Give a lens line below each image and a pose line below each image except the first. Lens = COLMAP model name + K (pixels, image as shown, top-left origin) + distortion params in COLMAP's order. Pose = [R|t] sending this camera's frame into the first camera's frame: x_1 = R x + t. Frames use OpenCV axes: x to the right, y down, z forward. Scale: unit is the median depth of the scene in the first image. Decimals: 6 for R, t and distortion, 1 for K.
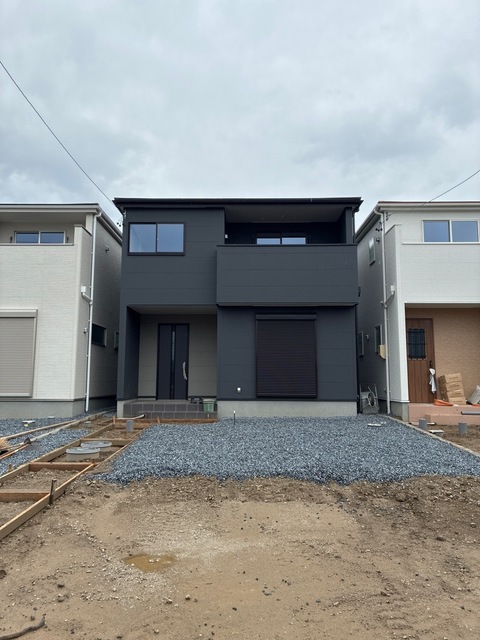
lens RADIAL K [[478.8, 0, 240.0], [0, 478.8, 320.0], [0, 0, 1]] dist [0.055420, -0.105156]
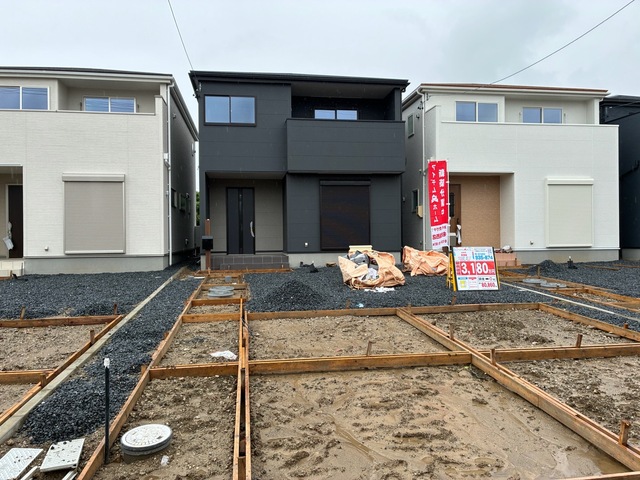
lens RADIAL K [[478.8, 0, 320.0], [0, 478.8, 240.0], [0, 0, 1]] dist [0.055420, -0.105156]
pose [[0.985539, -0.015311, 0.168756, -0.161138], [-0.006870, 0.991480, 0.130077, -0.018951], [-0.169310, -0.129355, 0.977037, -0.157006]]
